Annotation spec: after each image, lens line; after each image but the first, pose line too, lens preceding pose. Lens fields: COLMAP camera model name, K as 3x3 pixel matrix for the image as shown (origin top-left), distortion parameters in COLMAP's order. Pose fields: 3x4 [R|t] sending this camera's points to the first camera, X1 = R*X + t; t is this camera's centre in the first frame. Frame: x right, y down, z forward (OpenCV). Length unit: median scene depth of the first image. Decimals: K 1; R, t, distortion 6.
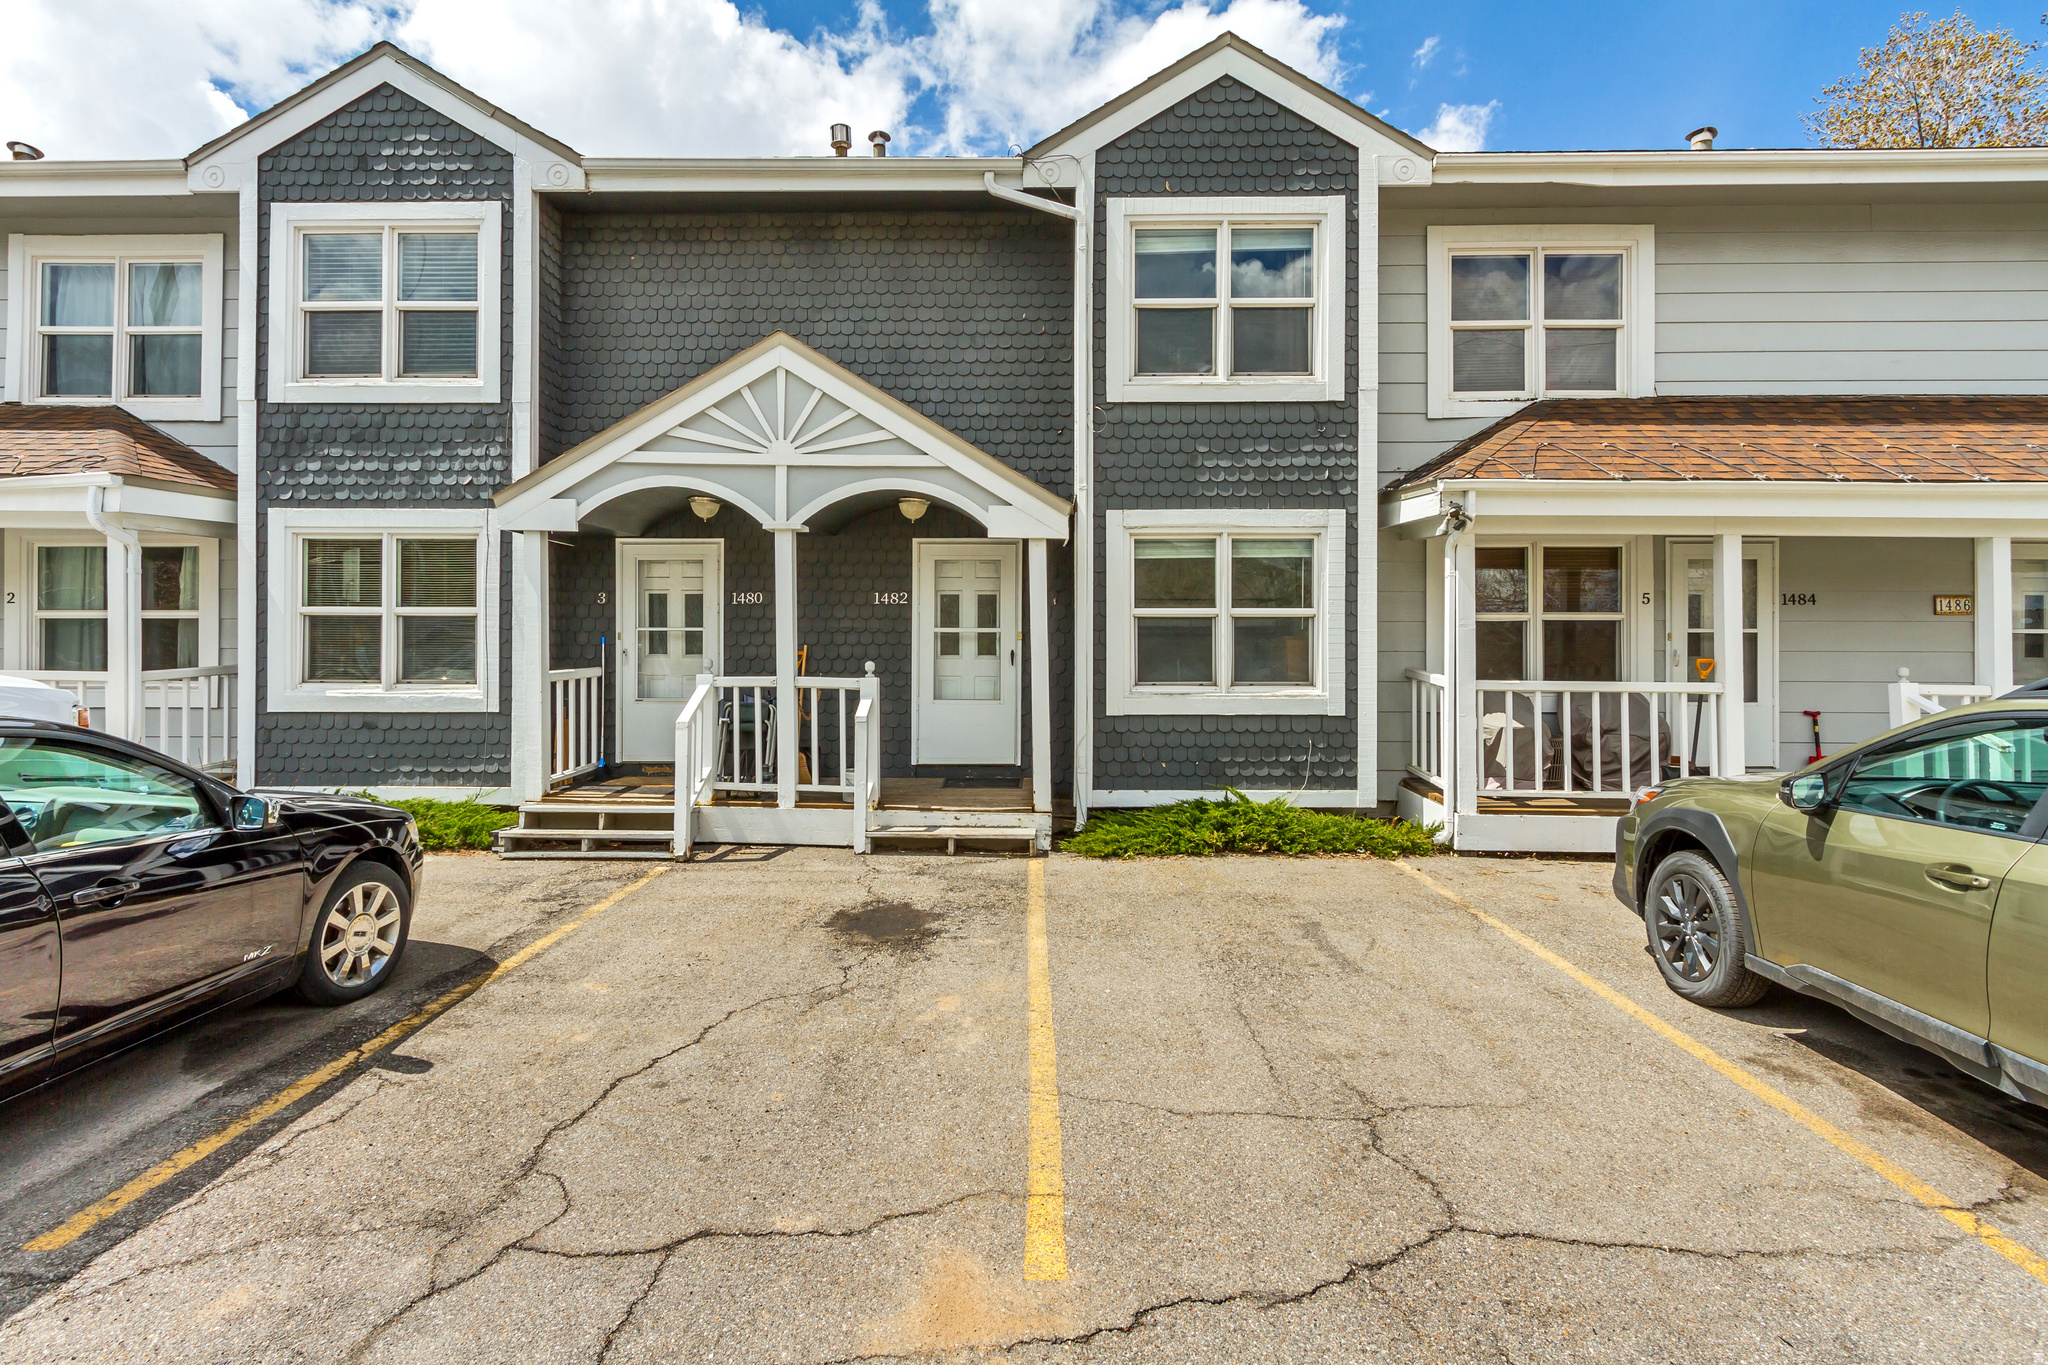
lens RADIAL K [[949.9, 0, 1020.0], [0, 949.9, 690.5], [0, 0, 1]] dist [0.003278, 0.000135]
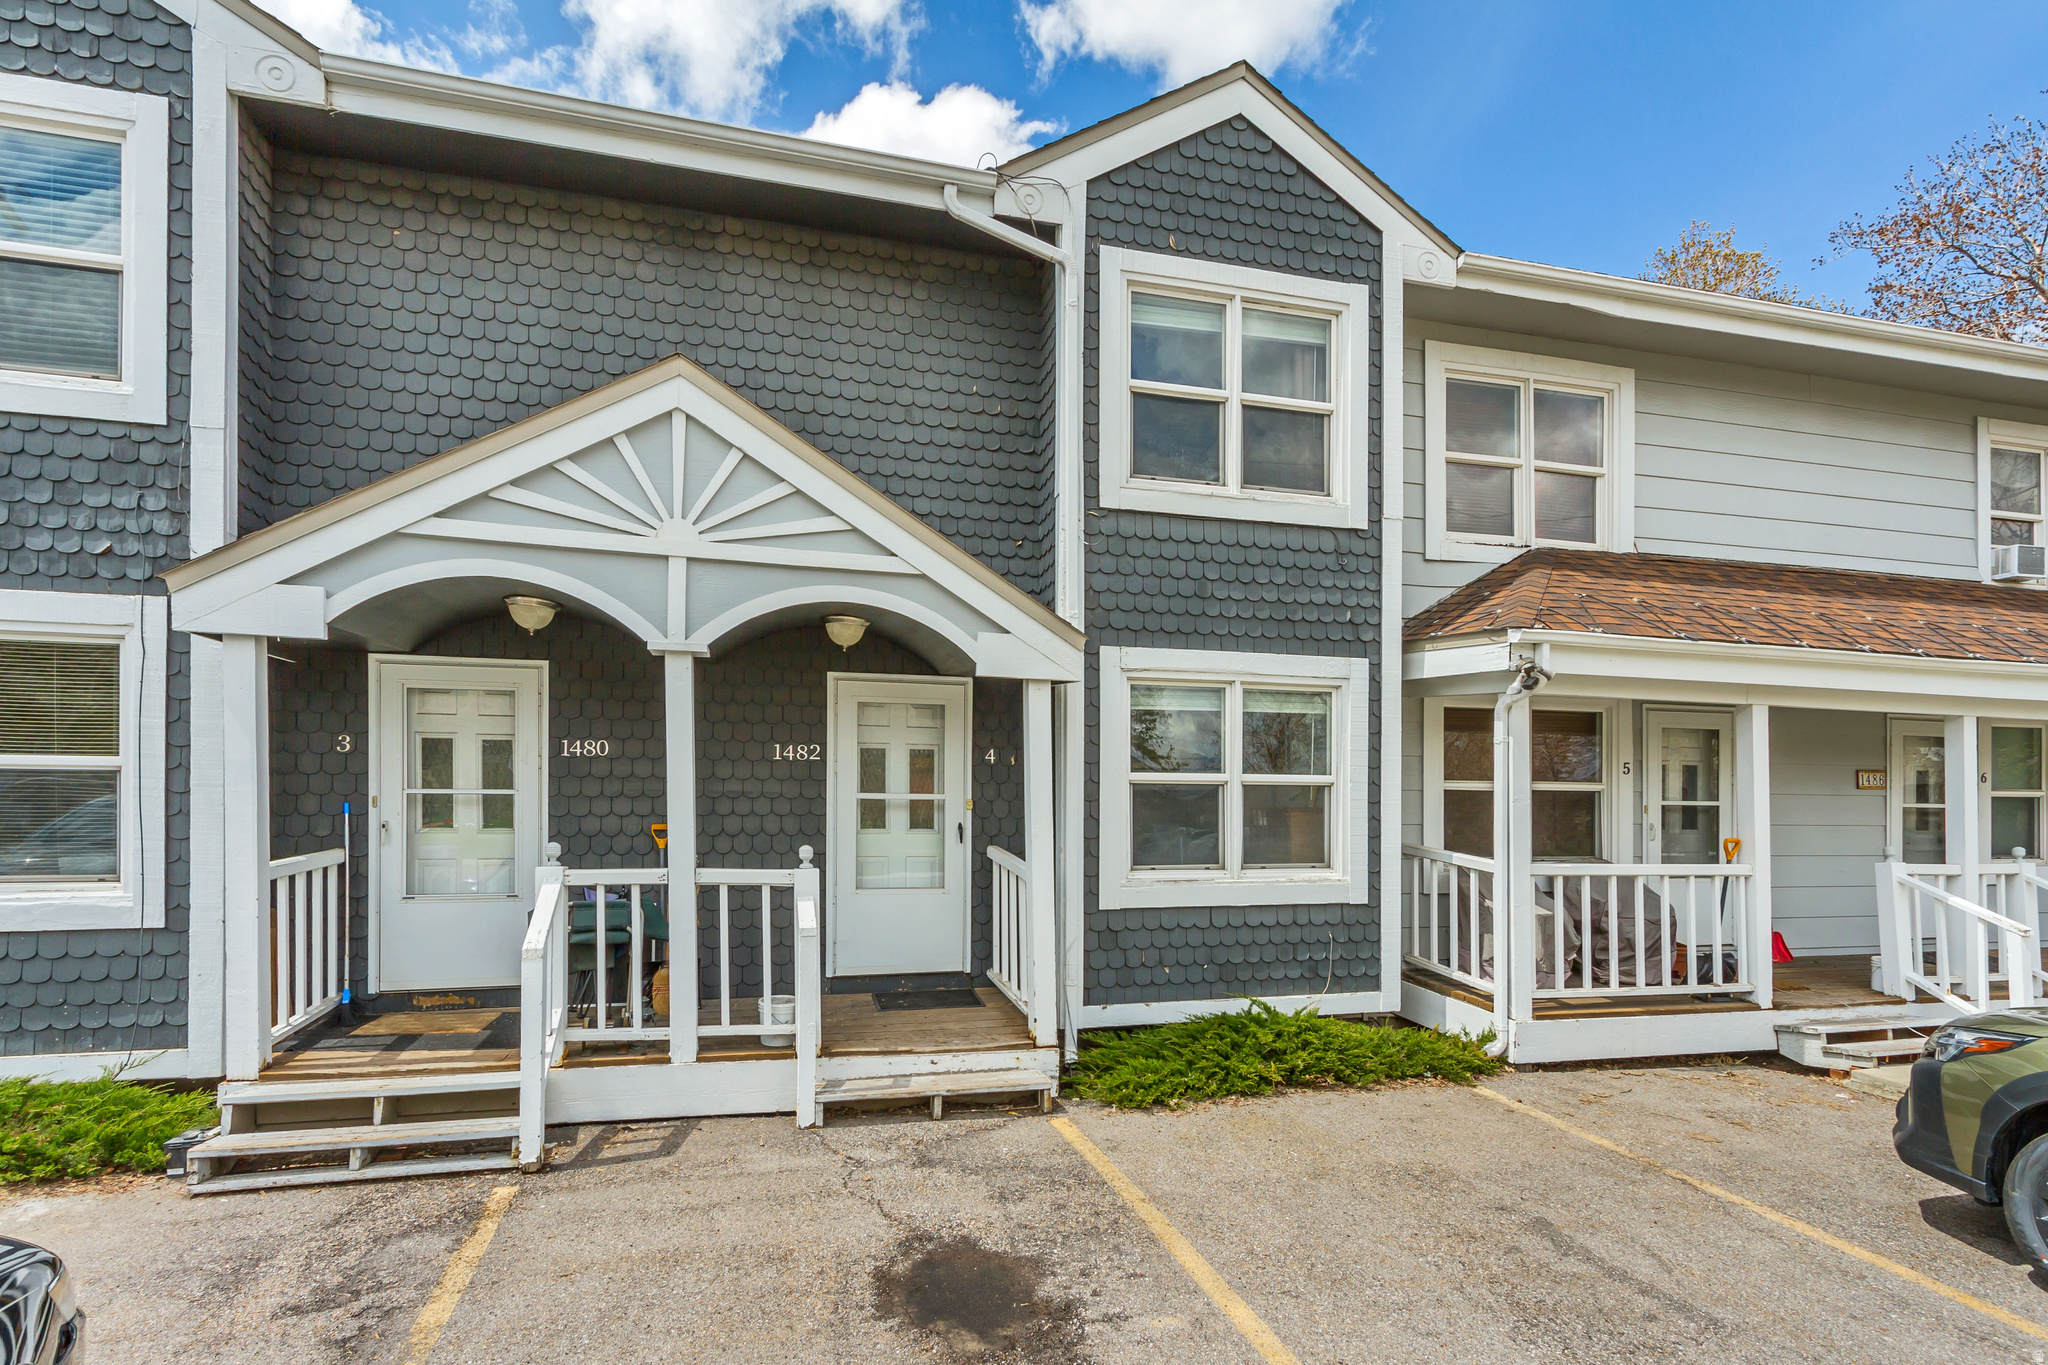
lens RADIAL K [[956.3, 0, 998.1], [0, 956.3, 829.1], [0, 0, 1]] dist [0.004567, -0.001125]
pose [[0.964947, -0.002690, 0.262432, -0.194129], [0.003413, 0.999992, -0.002299, -0.038078], [-0.262424, 0.003114, 0.964948, 0.265062]]
